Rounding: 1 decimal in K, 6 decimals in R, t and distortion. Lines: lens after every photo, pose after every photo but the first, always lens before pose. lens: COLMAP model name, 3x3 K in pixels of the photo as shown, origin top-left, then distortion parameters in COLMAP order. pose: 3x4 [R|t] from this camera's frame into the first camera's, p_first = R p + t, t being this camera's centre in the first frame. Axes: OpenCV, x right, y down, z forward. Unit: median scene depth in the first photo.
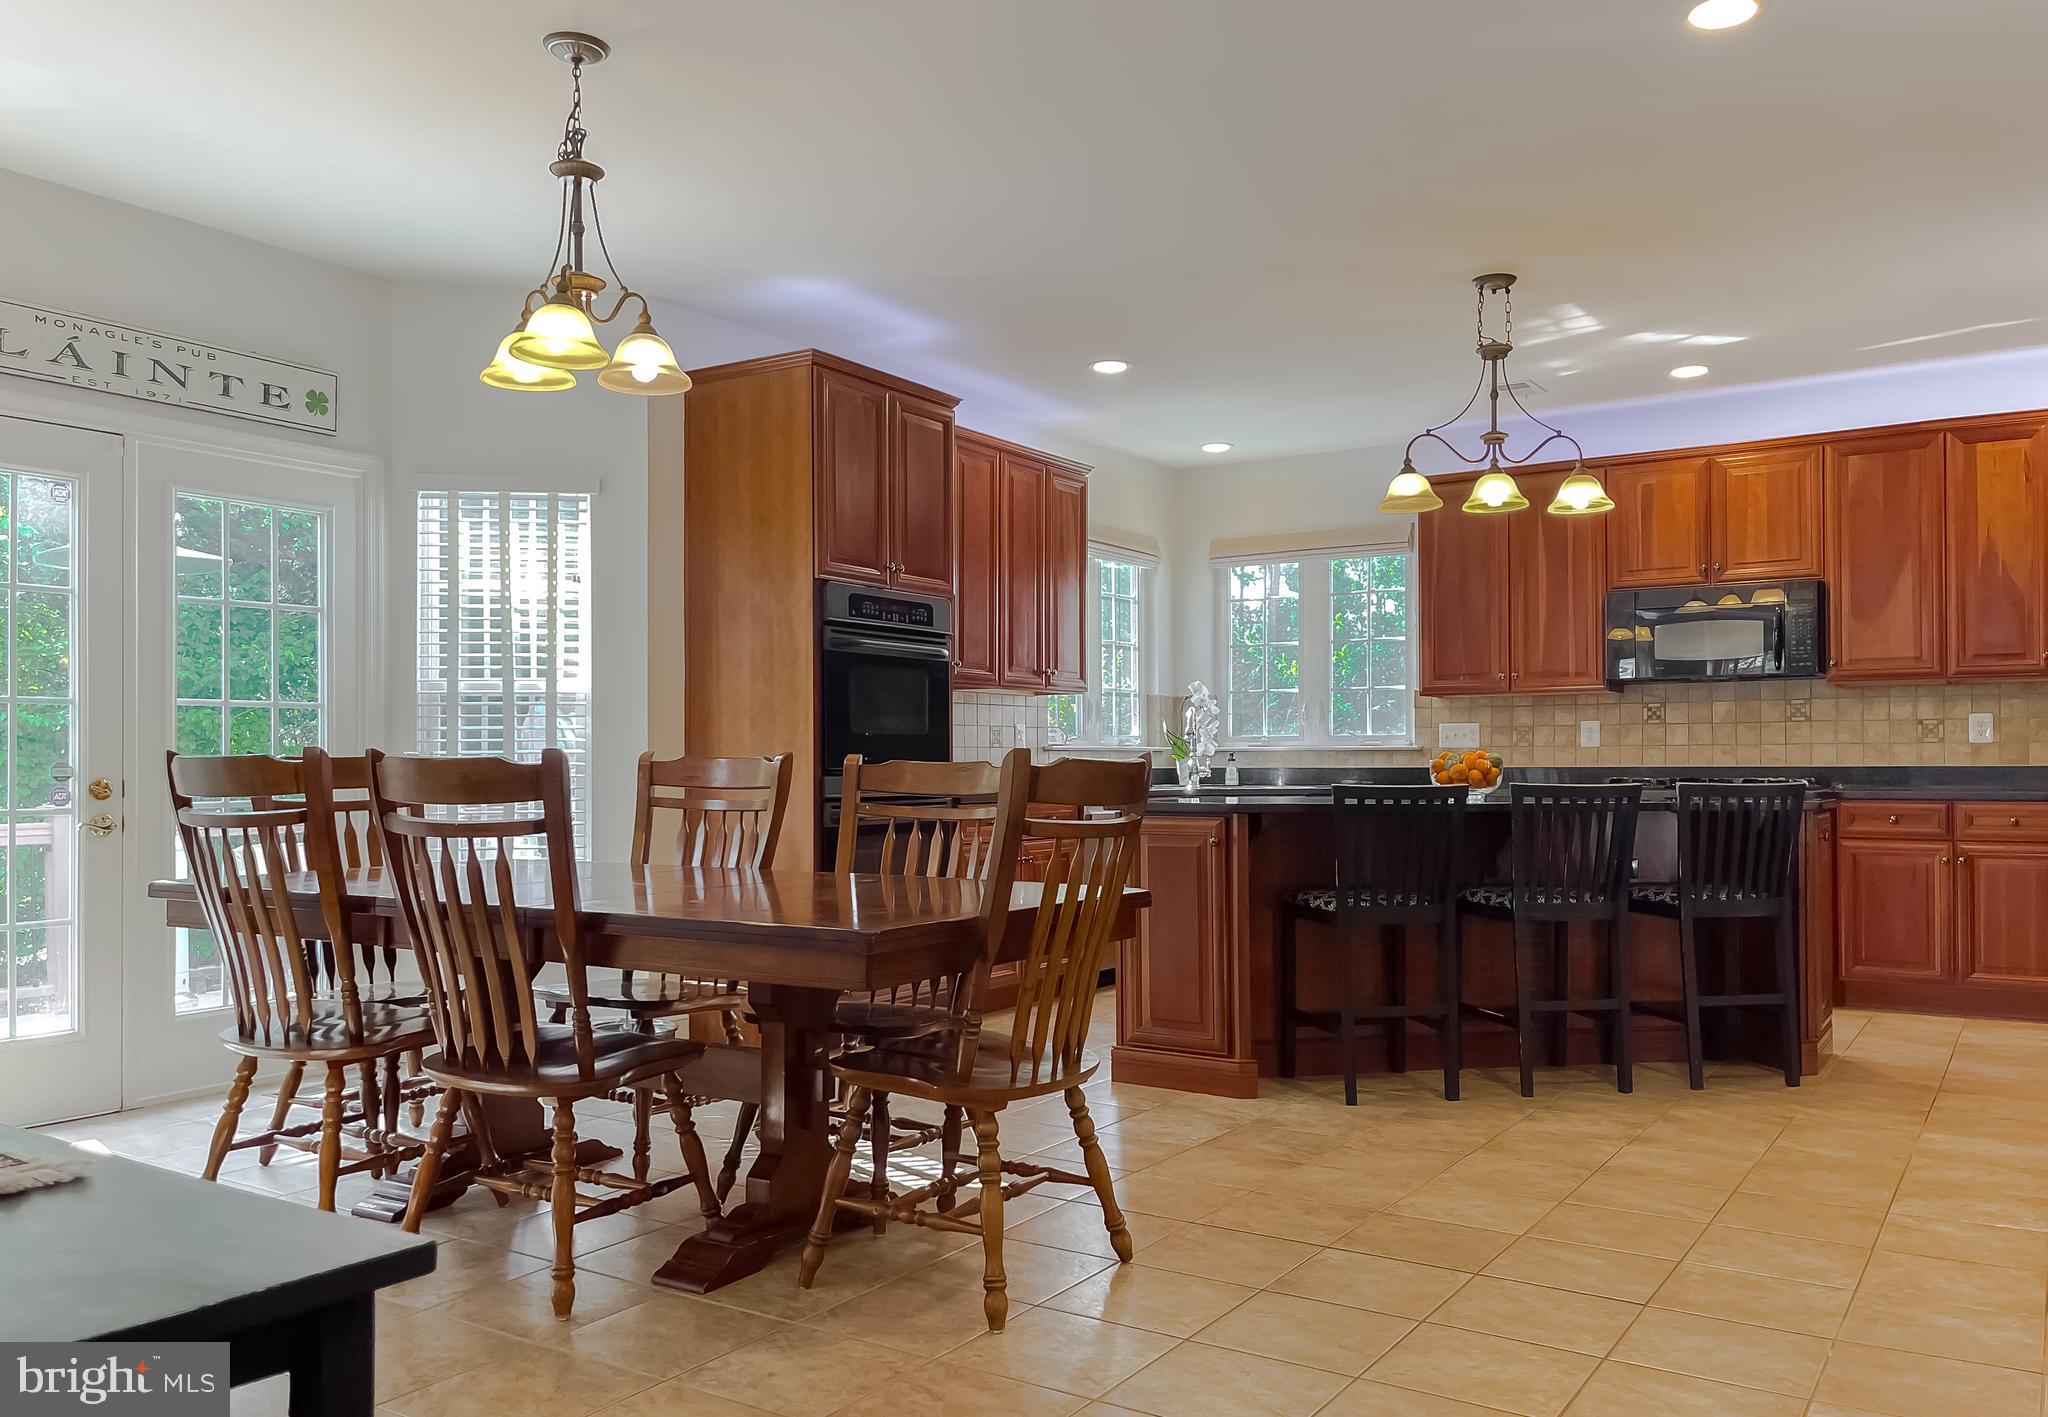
lens RADIAL K [[1561.2, 0, 1026.0], [0, 1561.2, 758.4], [0, 0, 1]] dist [0.044629, -0.001929]
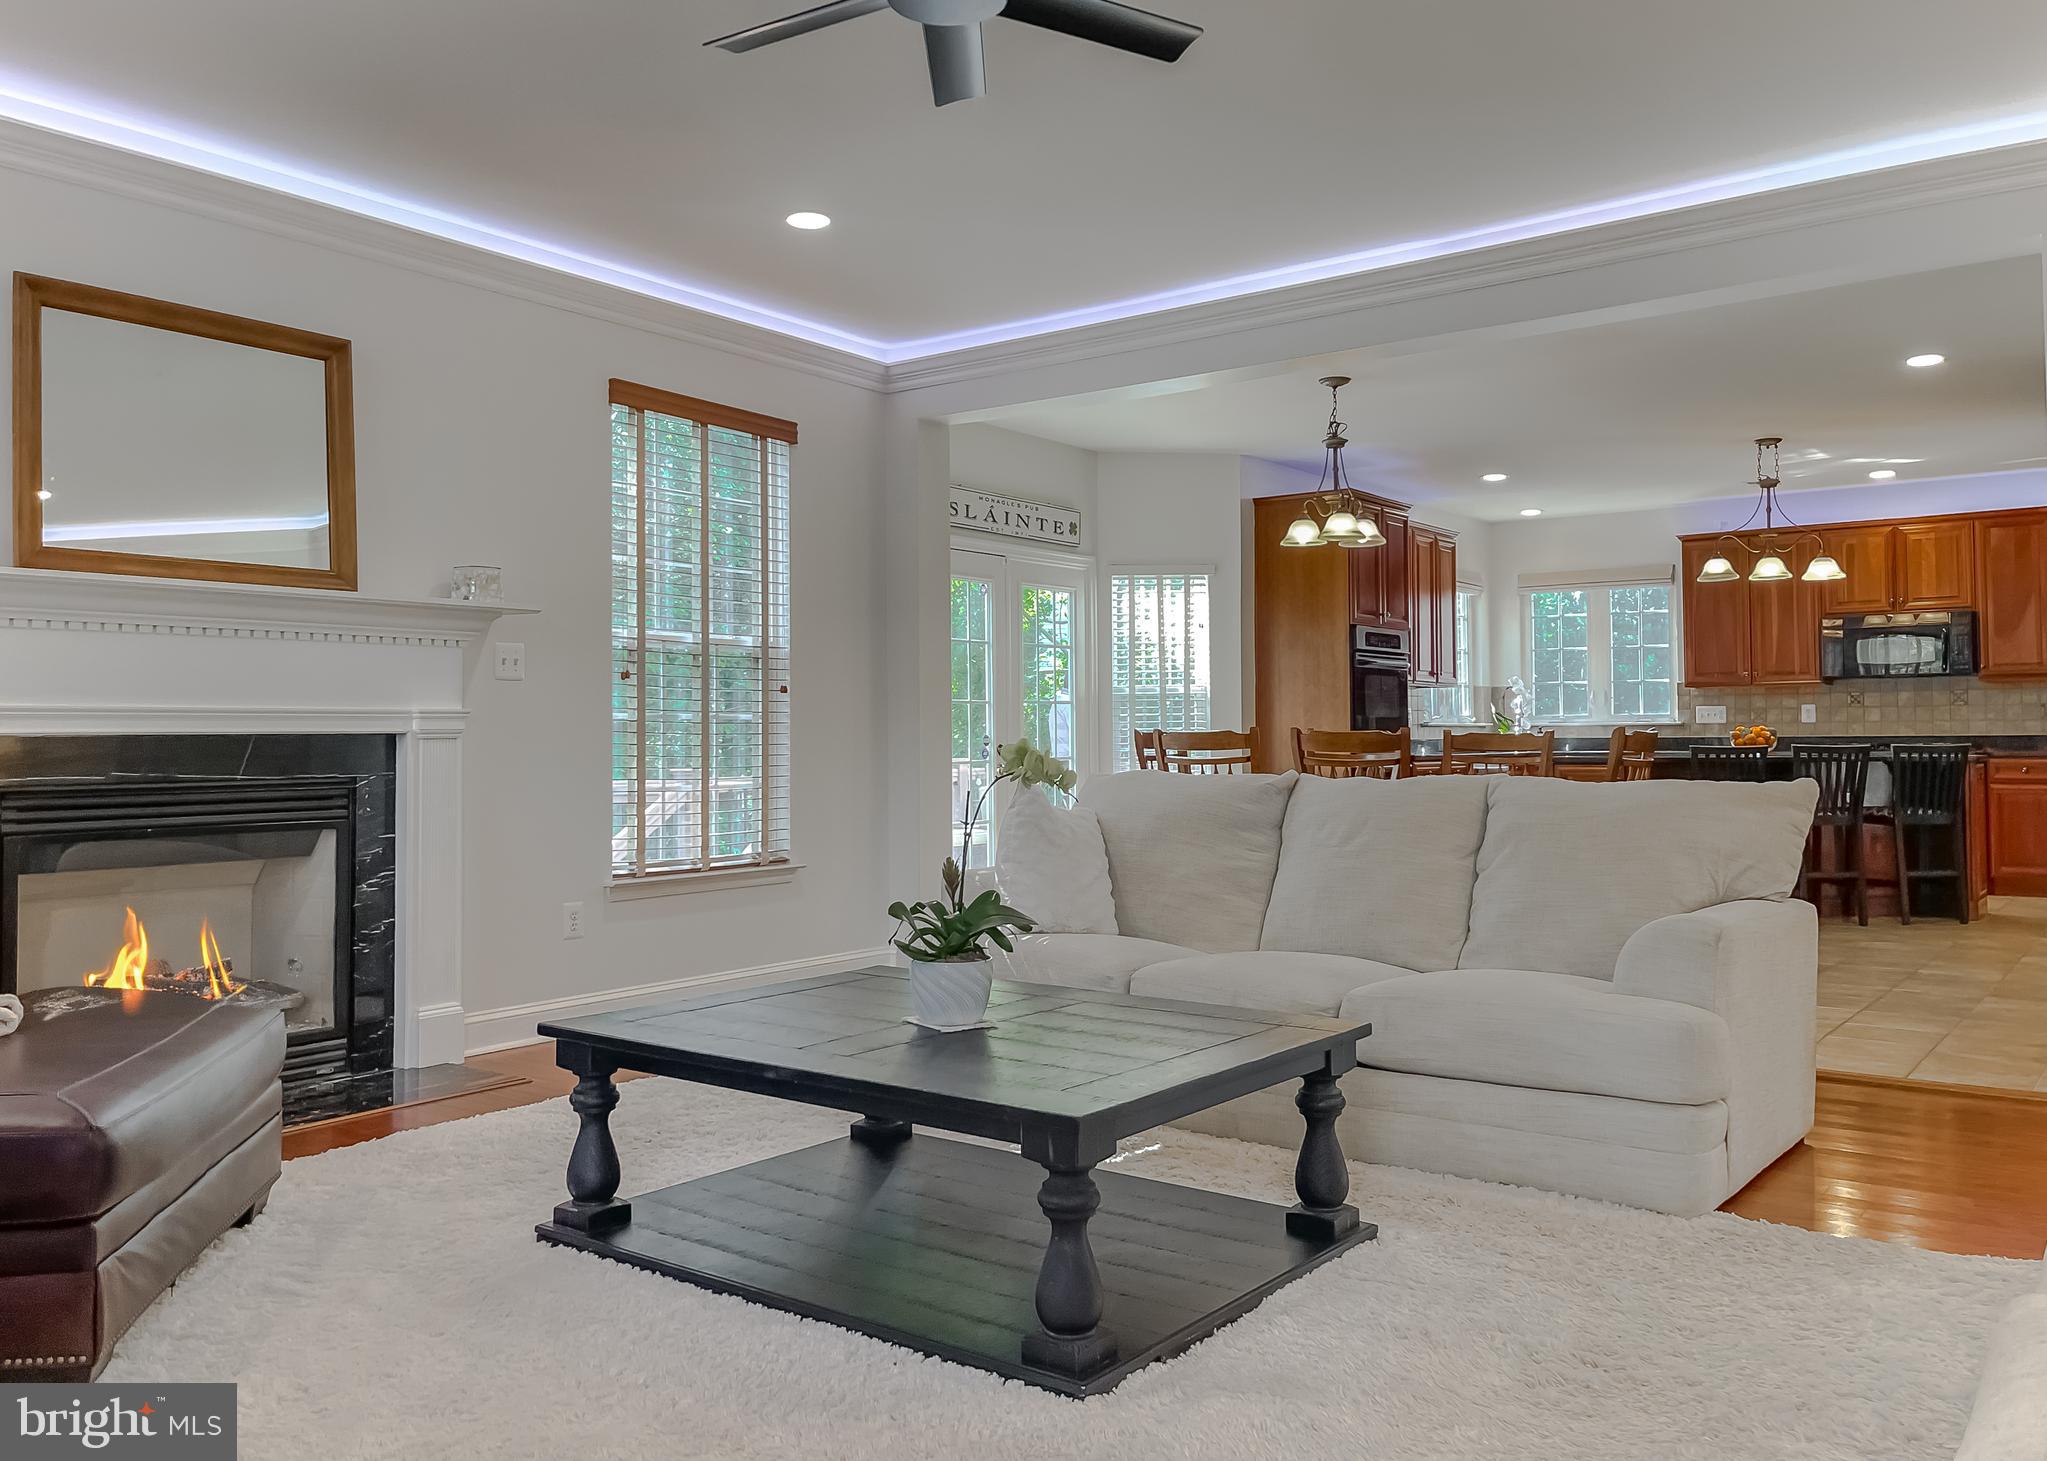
lens RADIAL K [[1608.5, 0, 1020.4], [0, 1608.5, 703.3], [0, 0, 1]] dist [0.024866, -0.005797]
pose [[0.998174, -0.005451, -0.060159, -0.318434], [0.004264, 0.999794, -0.019843, 0.001345], [0.060255, 0.019551, 0.997992, -0.608817]]
